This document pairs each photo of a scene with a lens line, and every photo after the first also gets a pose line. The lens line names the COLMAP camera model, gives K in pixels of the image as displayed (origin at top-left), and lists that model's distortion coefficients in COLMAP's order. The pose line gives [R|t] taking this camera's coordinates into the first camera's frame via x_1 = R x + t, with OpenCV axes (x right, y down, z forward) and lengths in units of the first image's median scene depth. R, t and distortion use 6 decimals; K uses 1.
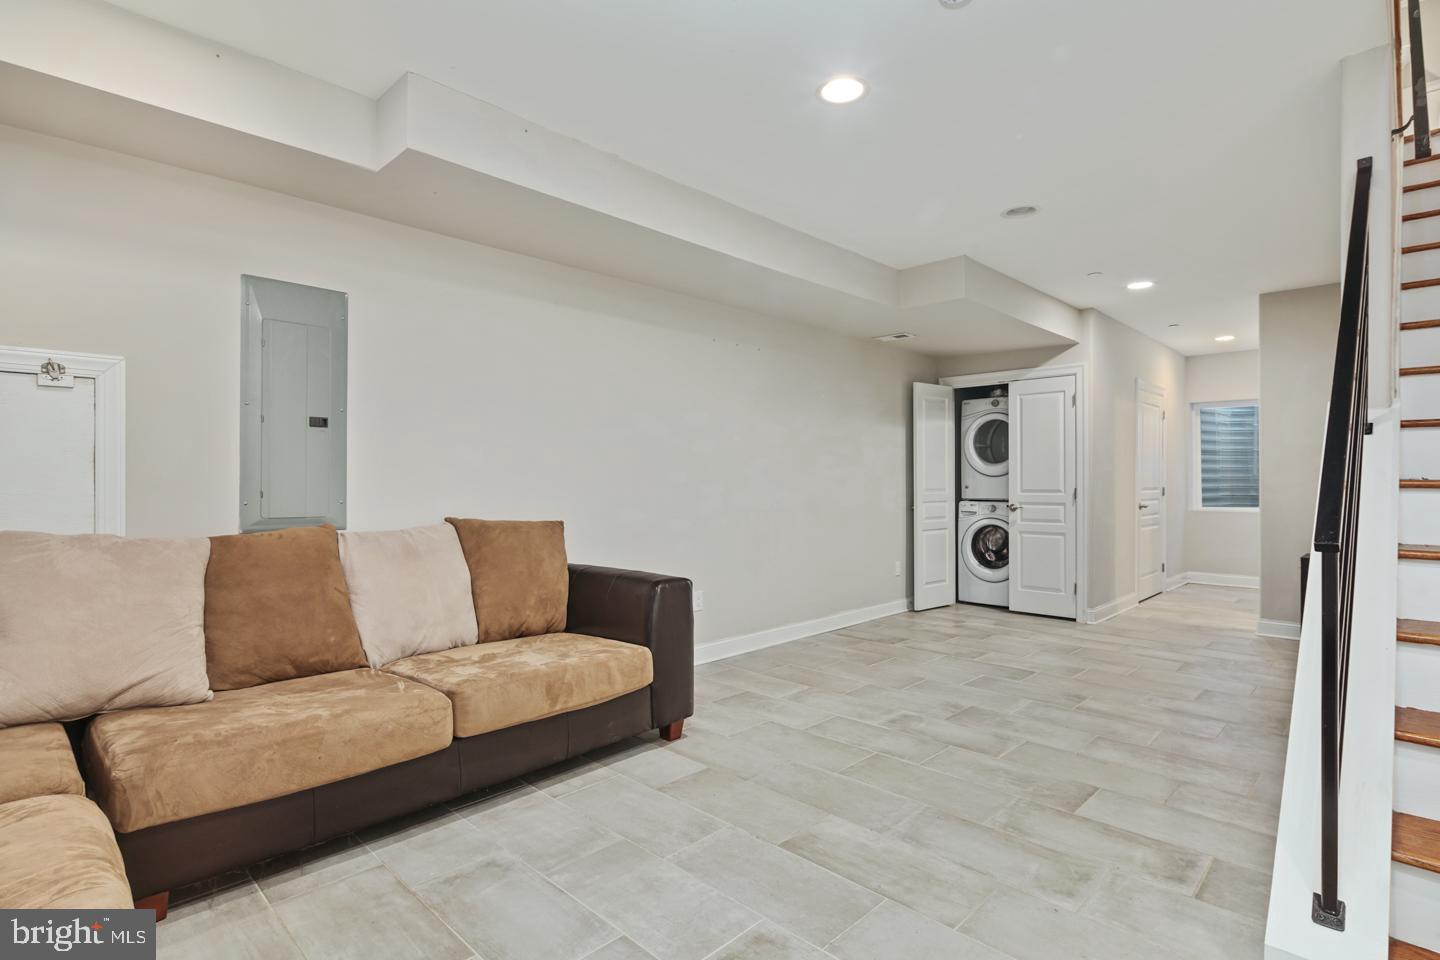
lens RADIAL K [[715.4, 0, 721.1], [0, 715.4, 480.2], [0, 0, 1]] dist [0.004260, -0.001265]
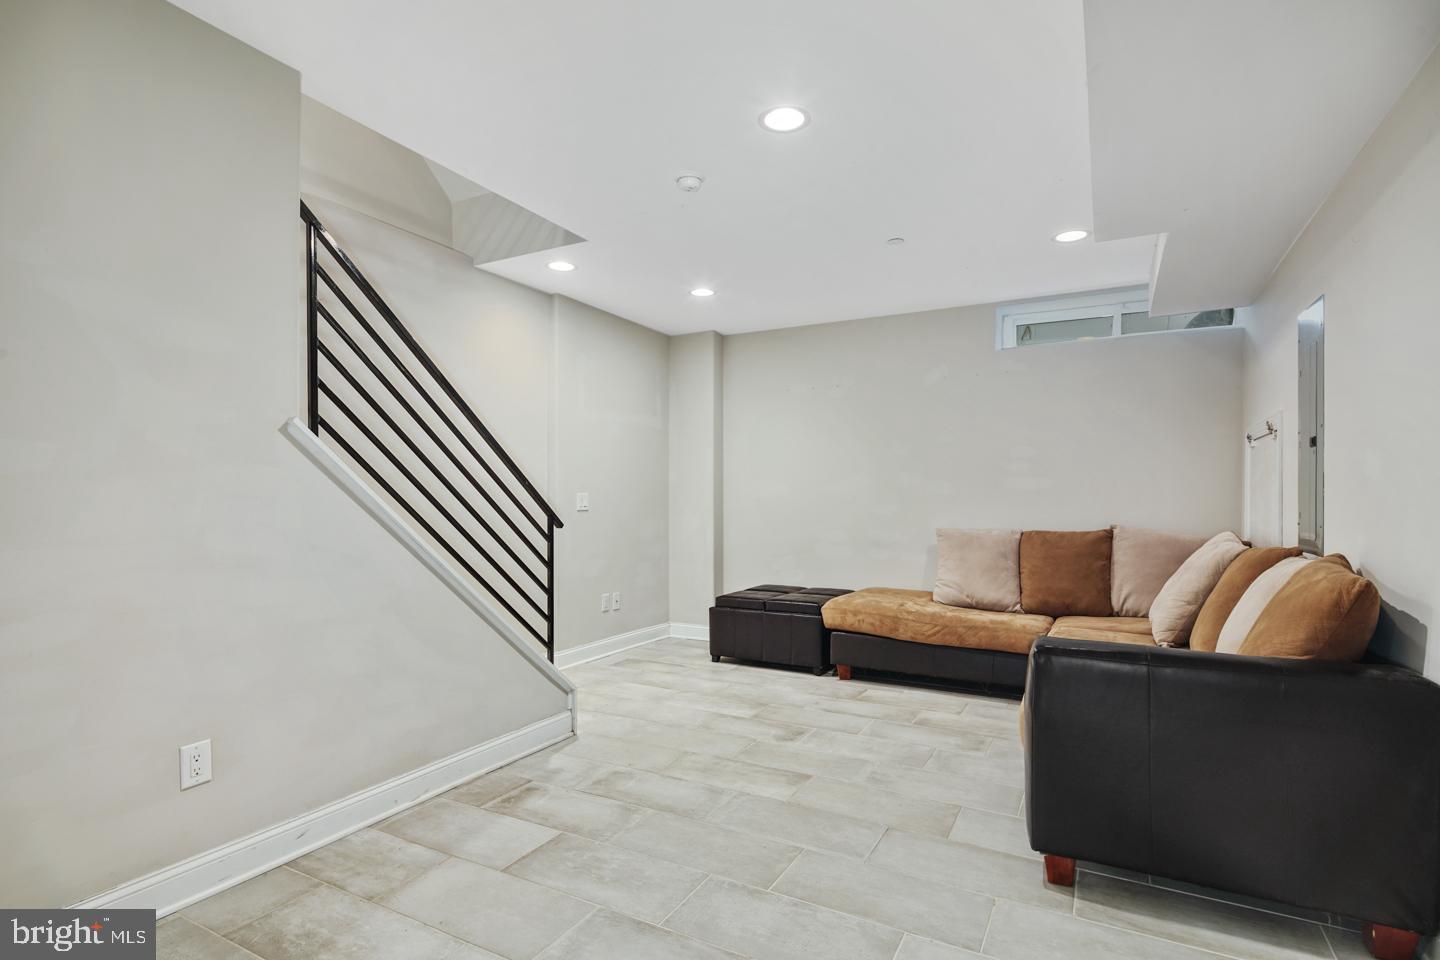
lens RADIAL K [[715.4, 0, 718.8], [0, 715.4, 489.7], [0, 0, 1]] dist [0.004260, -0.001265]
pose [[-0.961495, -0.007748, -0.274714, 0.598868], [-0.002781, 0.999826, -0.018469, 0.002554], [0.274809, -0.016994, -0.961349, 2.174529]]
